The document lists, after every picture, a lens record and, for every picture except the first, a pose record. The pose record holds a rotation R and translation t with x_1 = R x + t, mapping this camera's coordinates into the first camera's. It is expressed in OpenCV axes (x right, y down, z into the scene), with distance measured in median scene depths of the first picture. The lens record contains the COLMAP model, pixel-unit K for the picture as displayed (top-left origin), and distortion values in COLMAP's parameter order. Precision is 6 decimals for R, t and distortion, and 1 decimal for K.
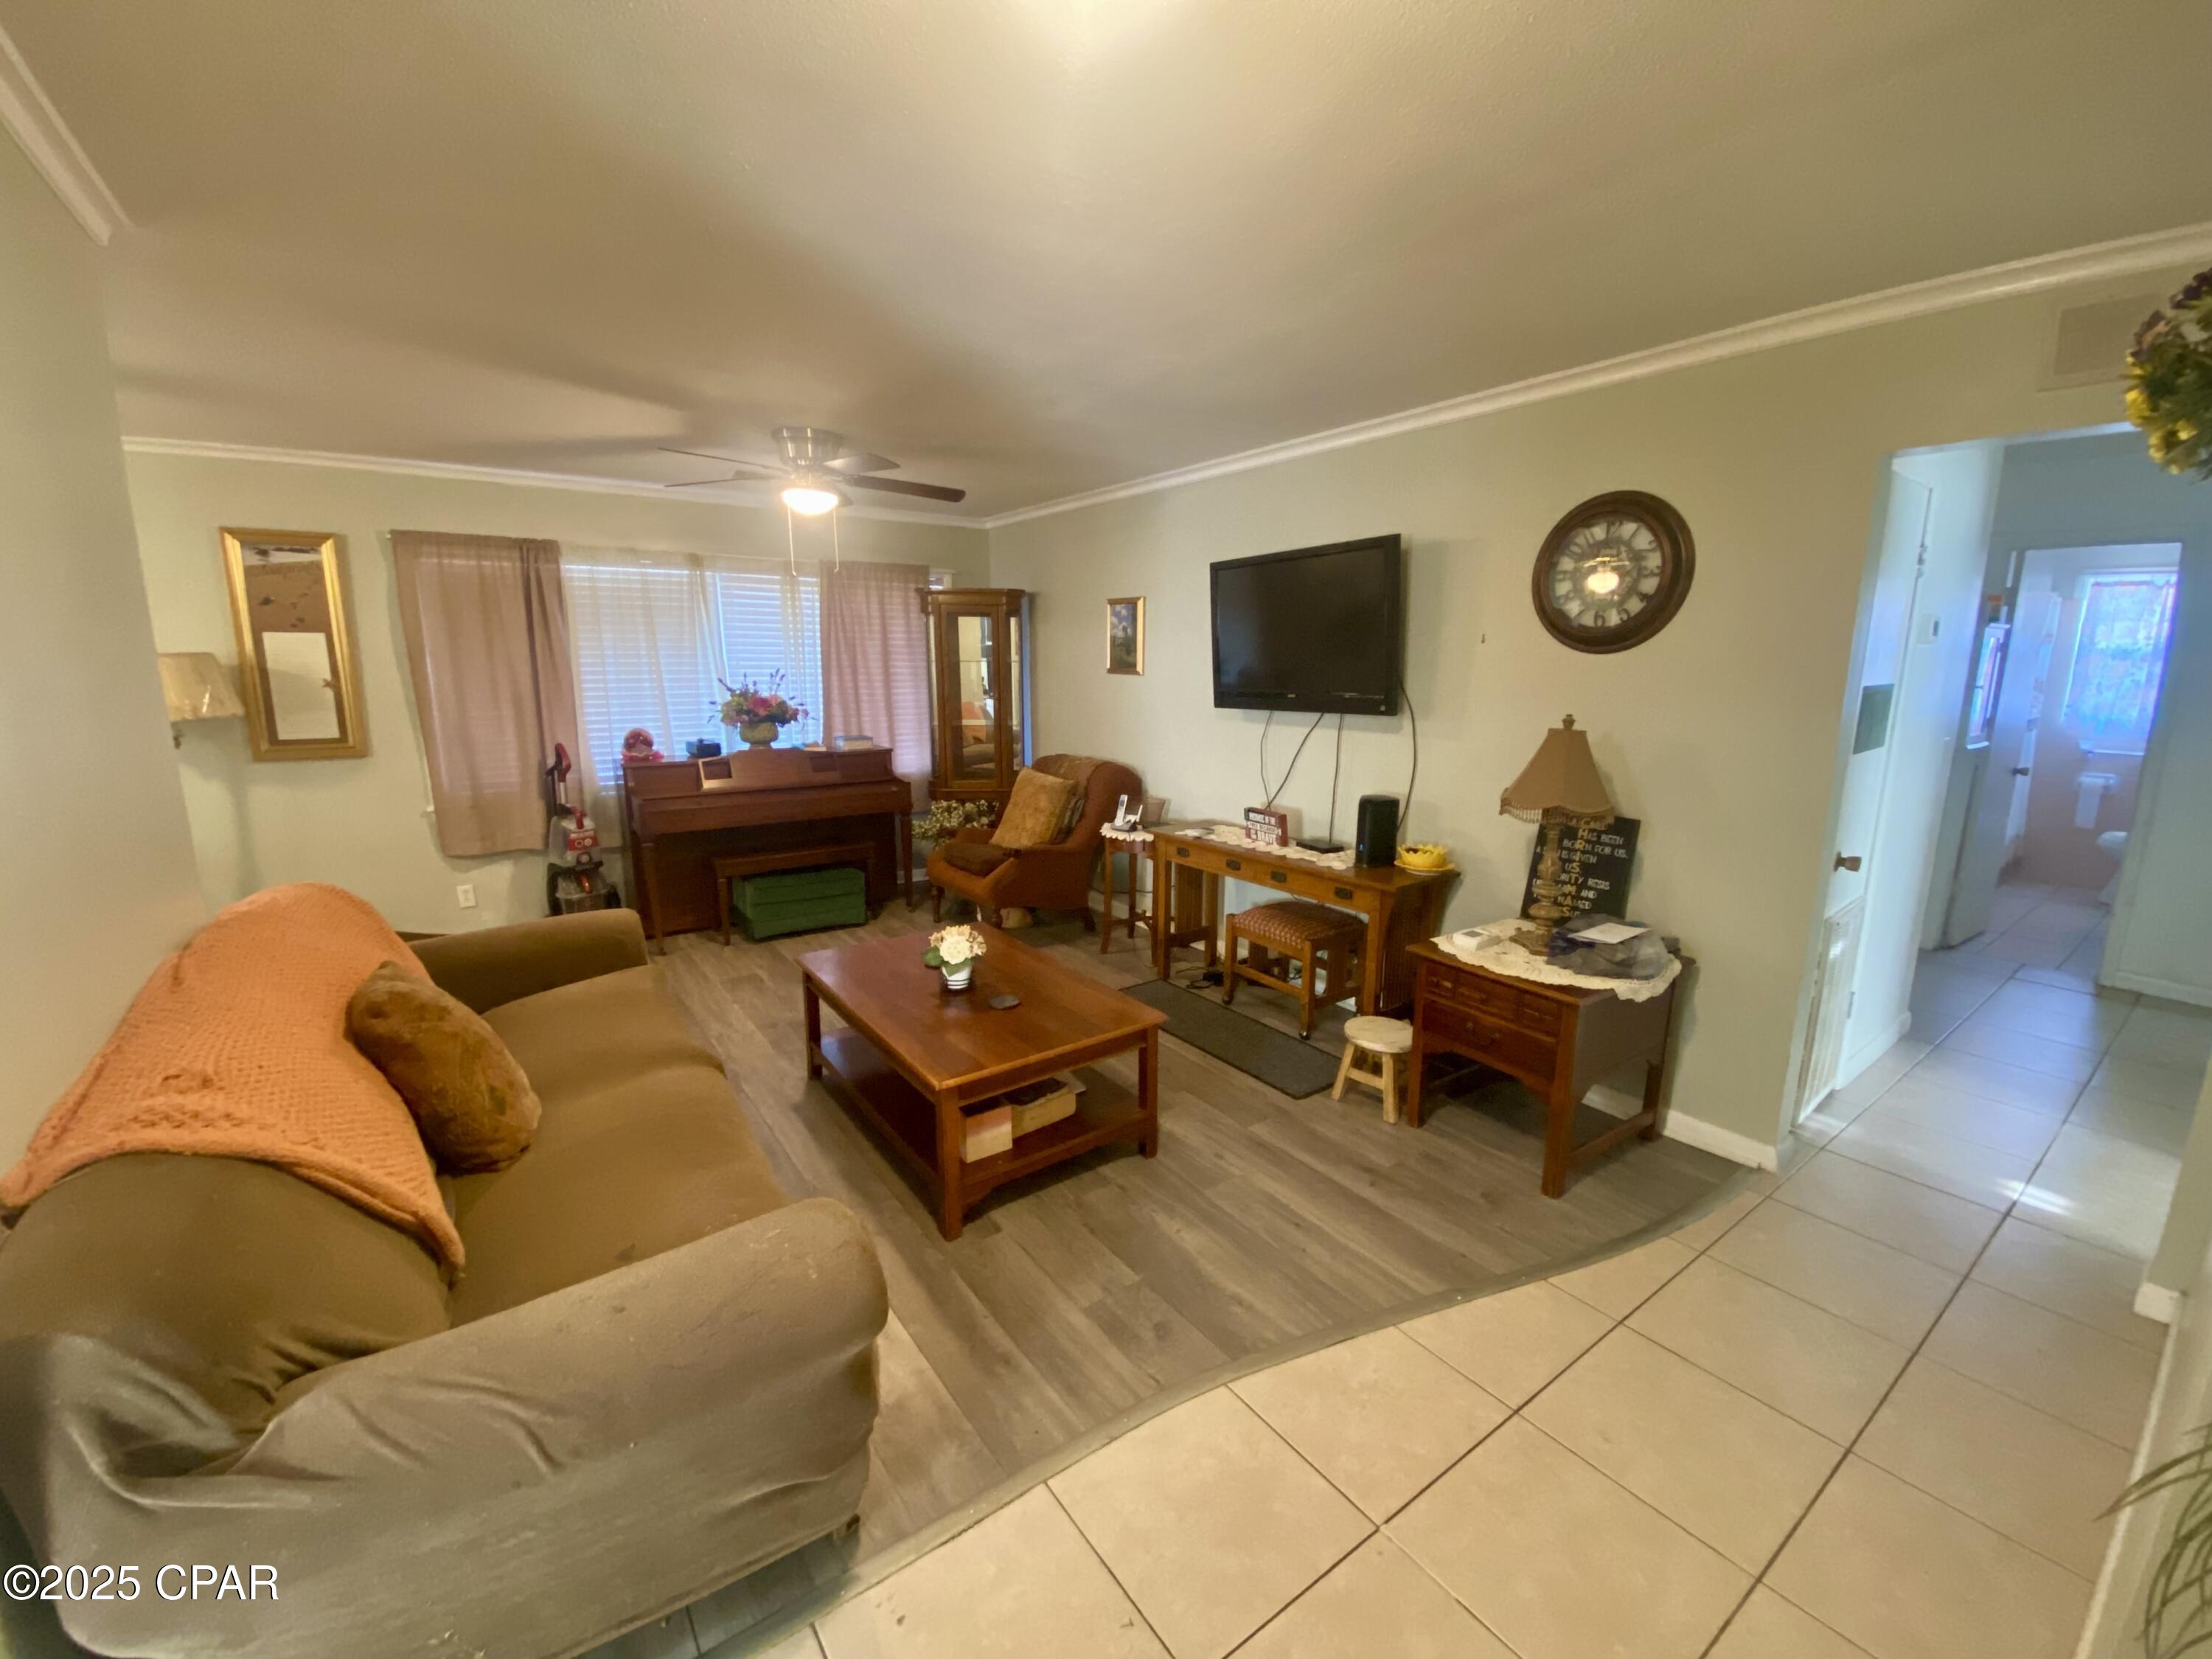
lens RADIAL K [[902.3, 0, 1098.0], [0, 902.3, 829.2], [0, 0, 1]] dist [0.016307, -0.018499]
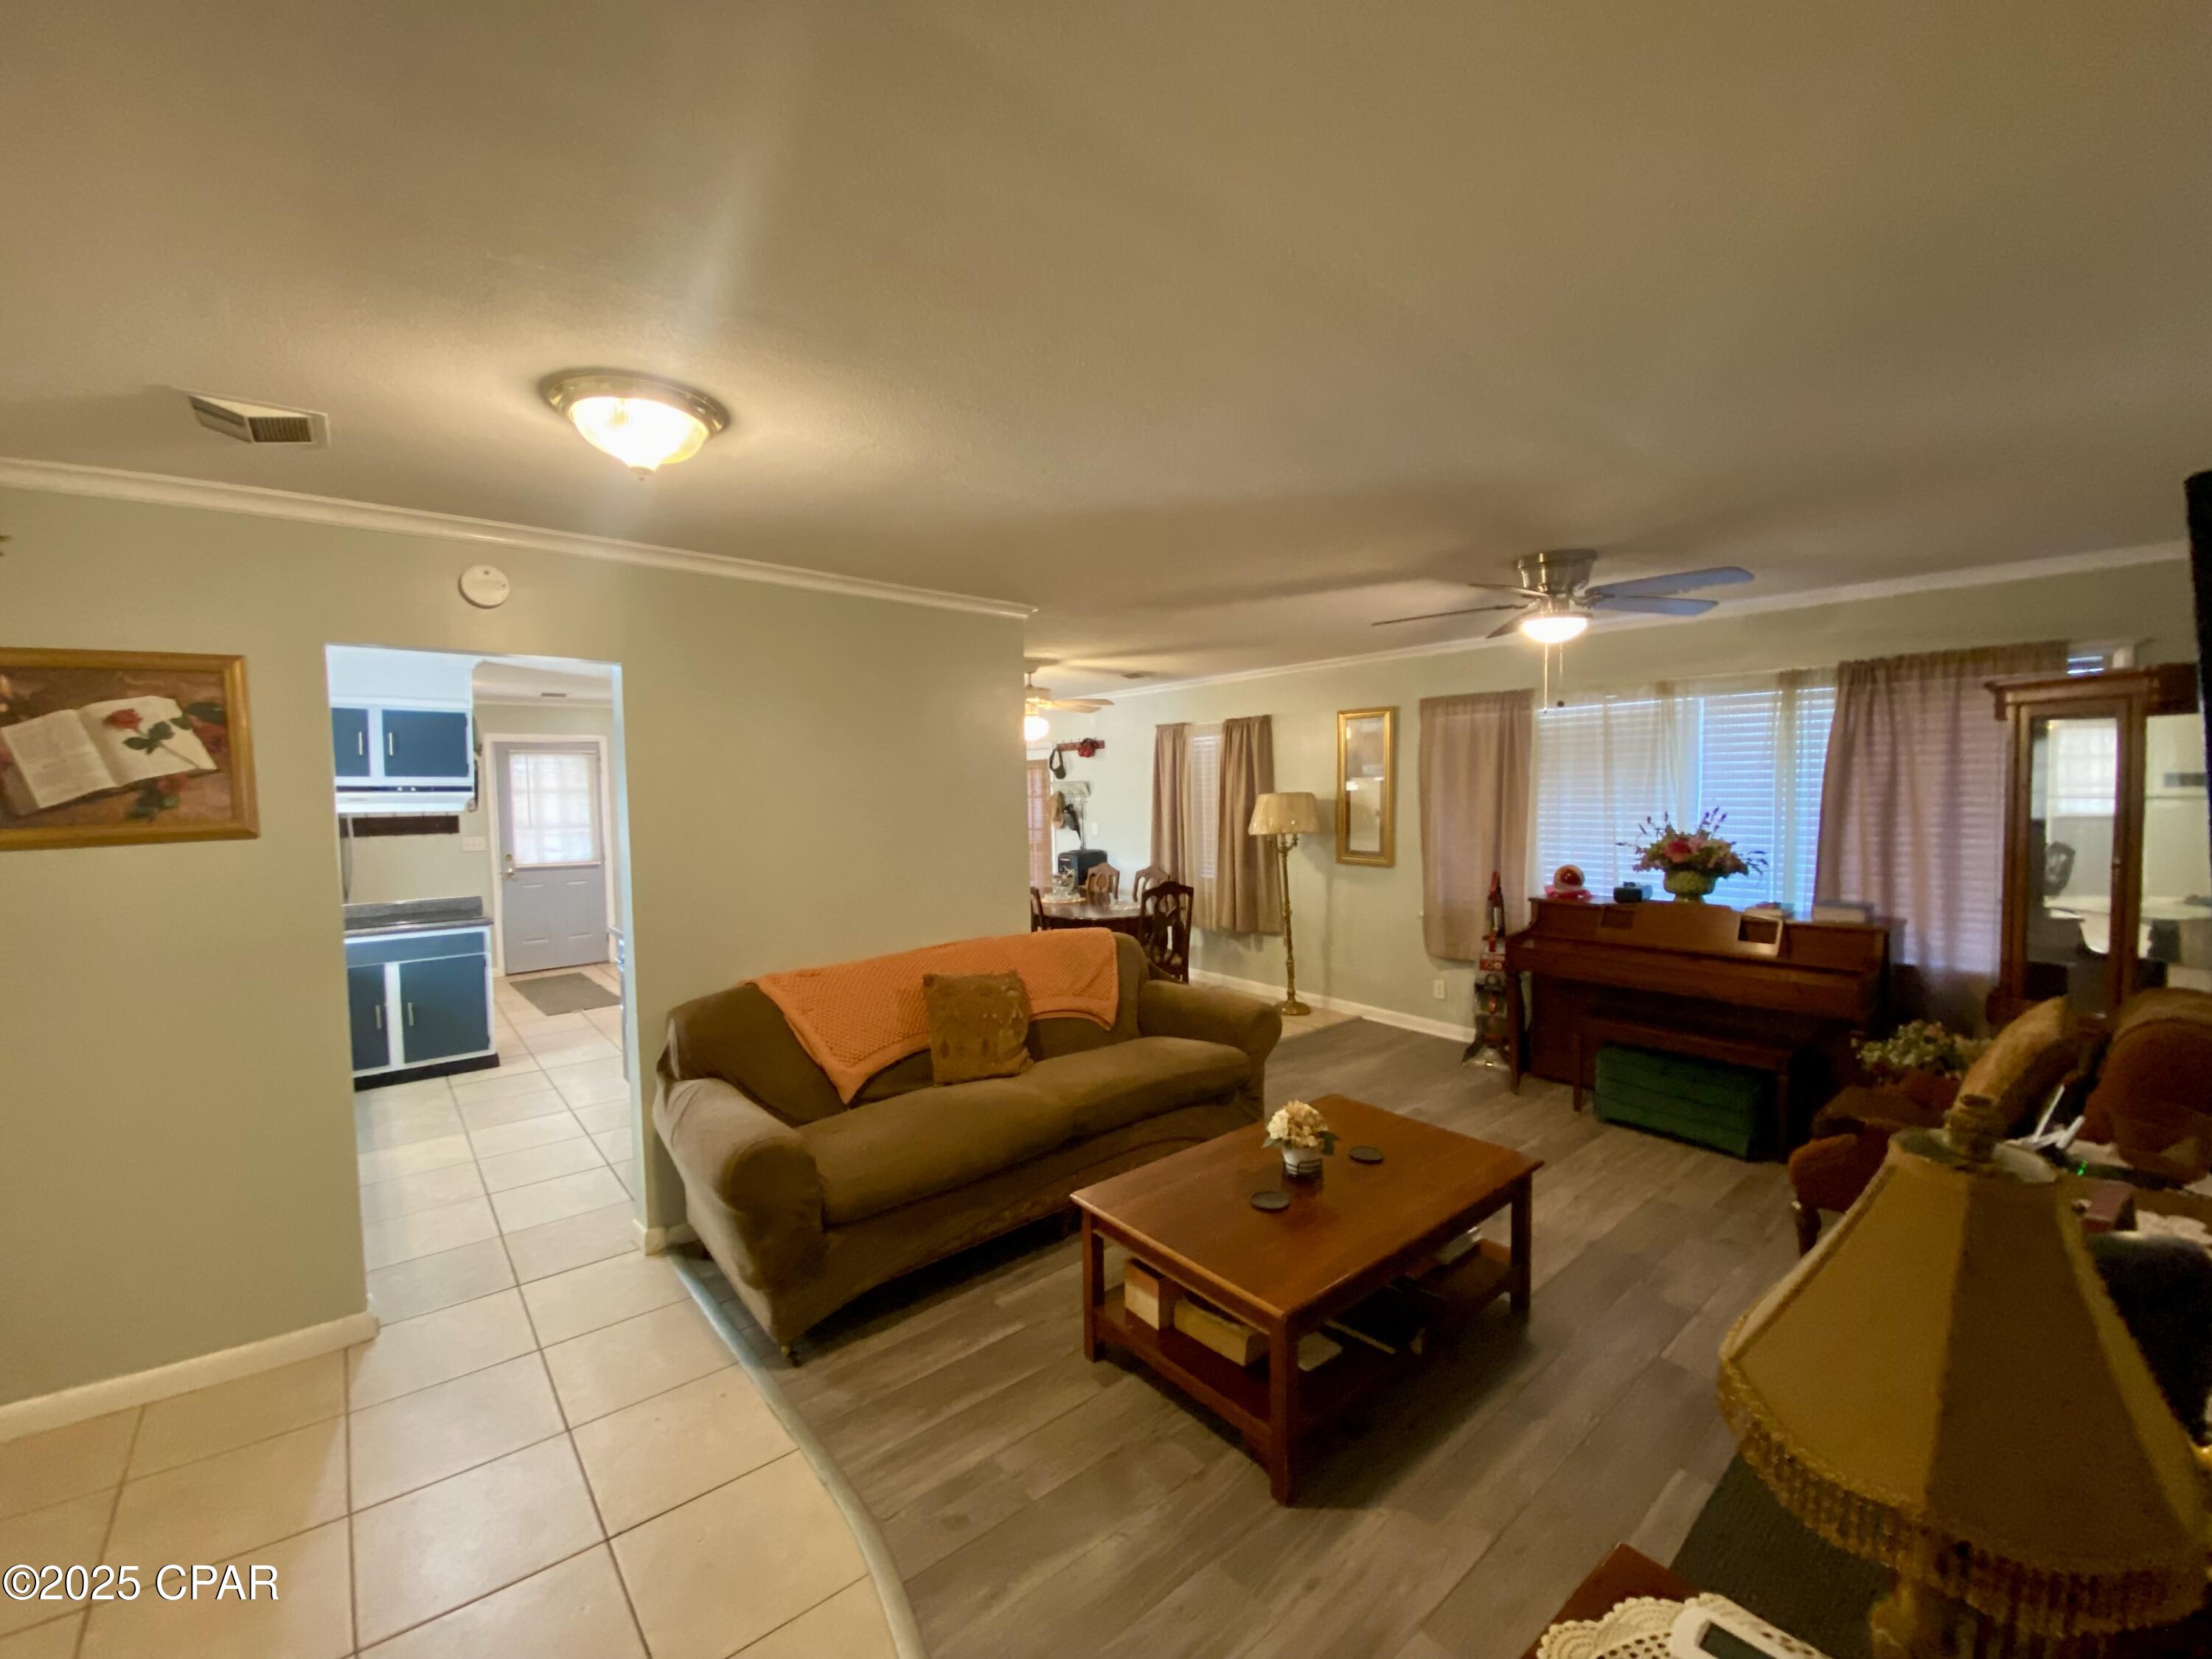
lens RADIAL K [[902.3, 0, 1098.0], [0, 902.3, 829.2], [0, 0, 1]] dist [0.016307, -0.018499]
pose [[0.075657, 0.047223, -0.996015, 0.510969], [-0.170514, 0.984777, 0.033738, -0.113820], [0.982446, 0.167282, 0.082557, 0.485286]]
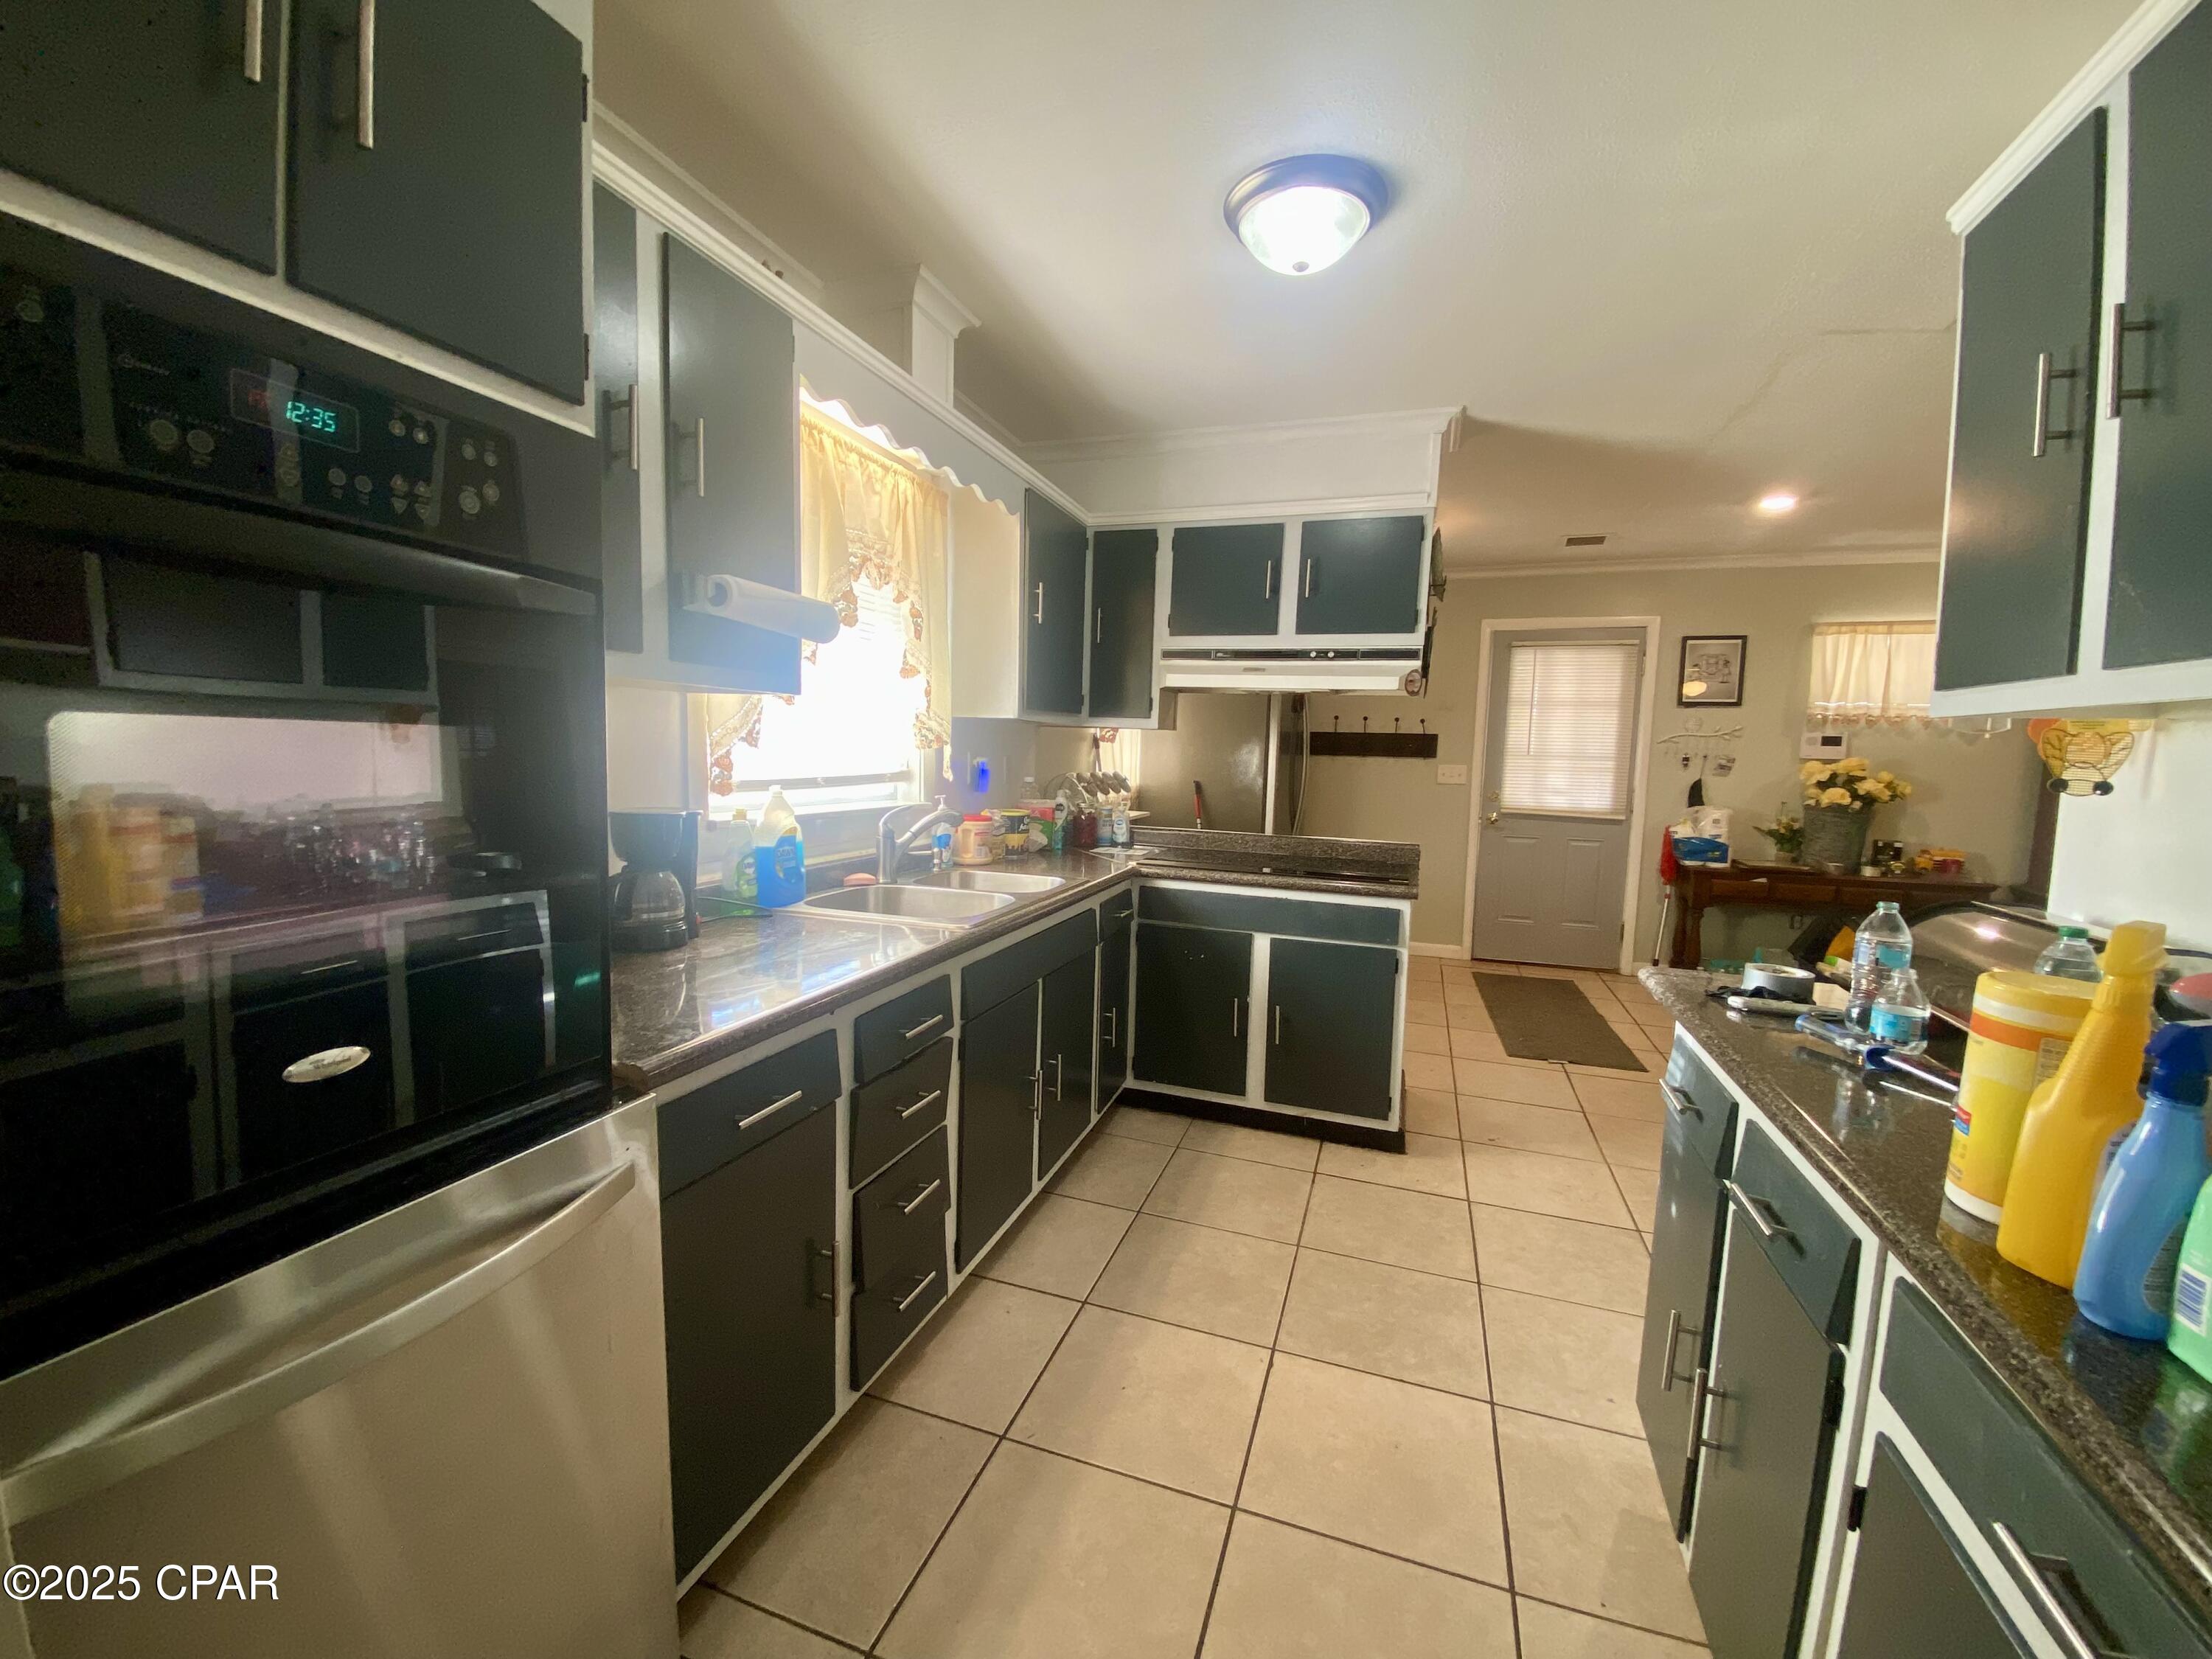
lens RADIAL K [[872.8, 0, 1097.7], [0, 872.8, 825.7], [0, 0, 1]] dist [0.053182, -0.036027]
pose [[-0.819179, 0.030622, -0.572720, -0.255292], [-0.132162, 0.961622, 0.240450, 0.027646], [0.558103, 0.272663, -0.783694, 0.140567]]
